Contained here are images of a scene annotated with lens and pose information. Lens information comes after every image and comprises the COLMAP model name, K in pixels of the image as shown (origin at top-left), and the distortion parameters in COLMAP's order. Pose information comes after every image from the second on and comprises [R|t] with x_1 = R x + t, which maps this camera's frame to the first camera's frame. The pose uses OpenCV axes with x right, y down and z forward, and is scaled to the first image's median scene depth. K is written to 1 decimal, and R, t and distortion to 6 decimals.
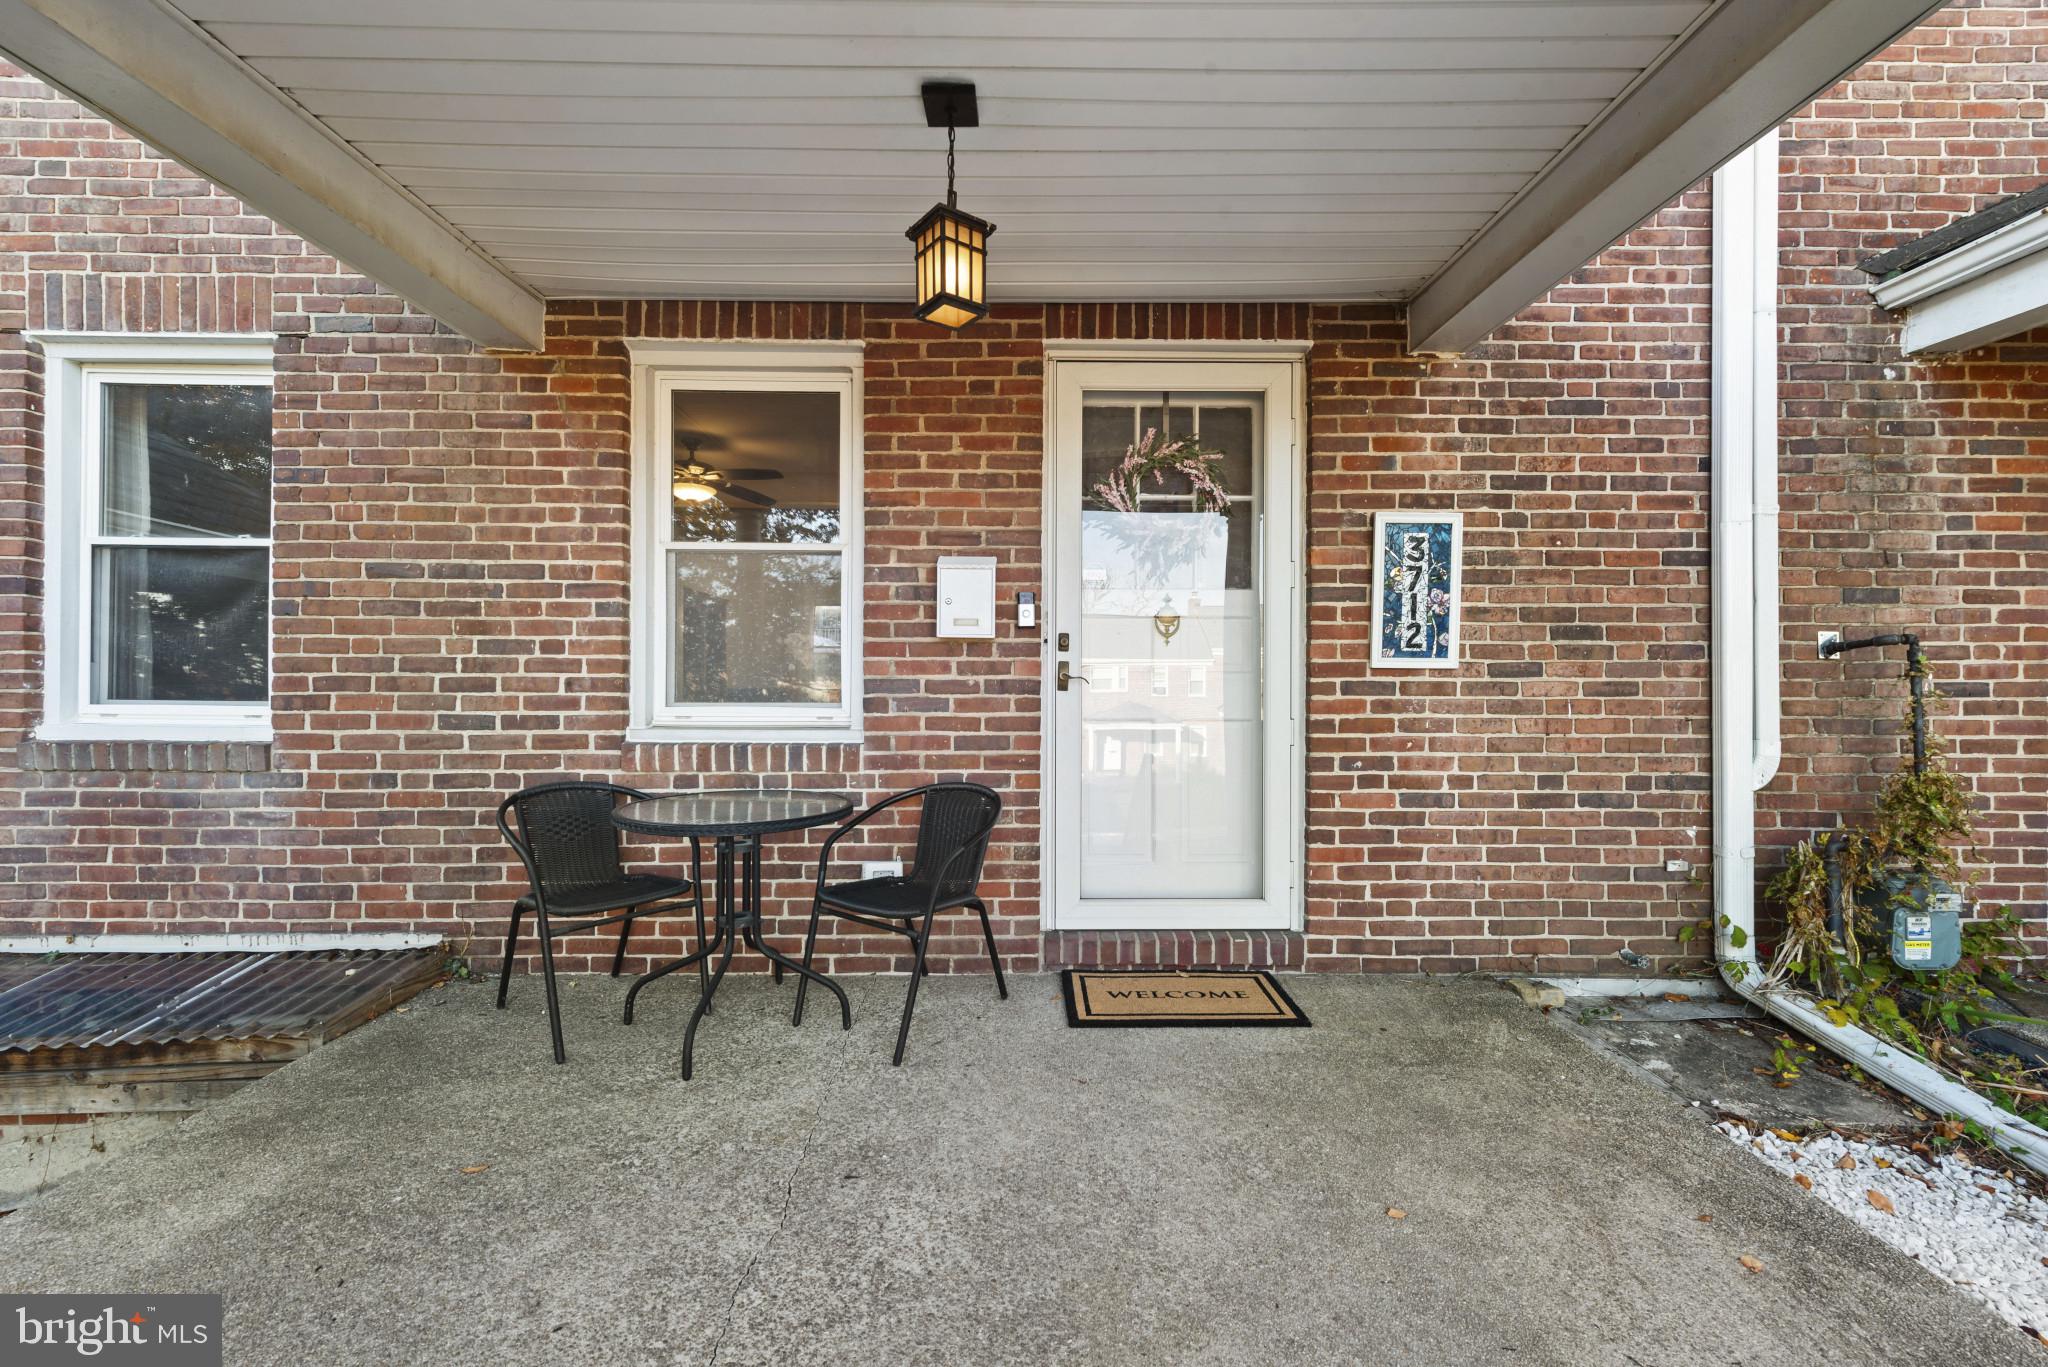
lens RADIAL K [[833.5, 0, 1022.9], [0, 833.5, 683.3], [0, 0, 1]] dist [0.014540, -0.006049]
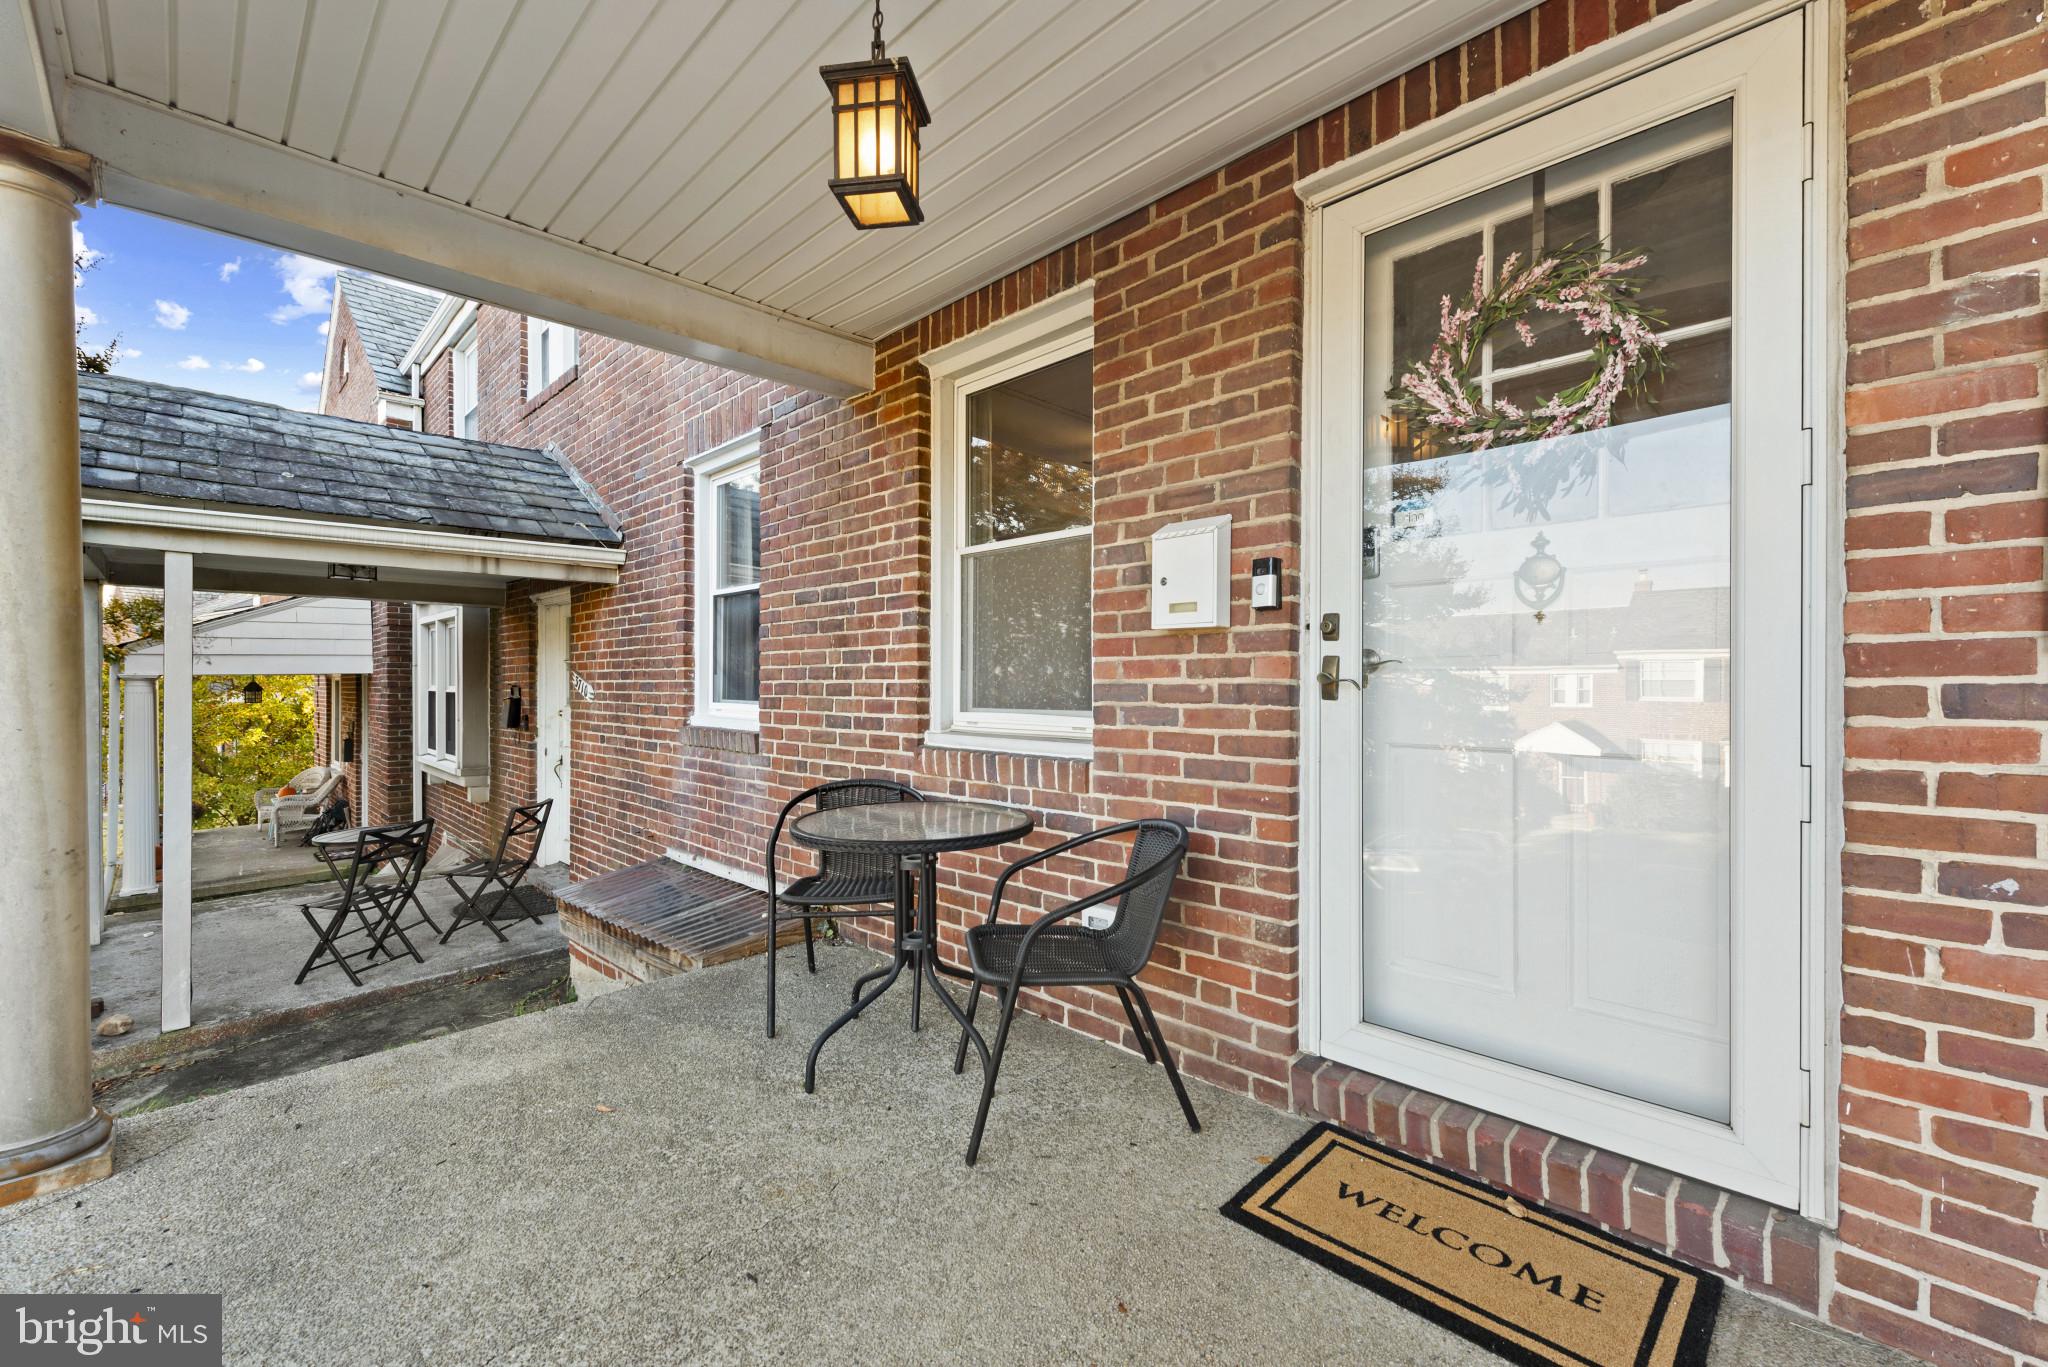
lens RADIAL K [[833.5, 0, 1021.0], [0, 833.5, 685.7], [0, 0, 1]] dist [0.014540, -0.006049]
pose [[0.704139, -0.001930, -0.710060, 0.349882], [0.001545, 0.999998, -0.001185, -0.002229], [0.710061, -0.000263, 0.704140, 0.358701]]
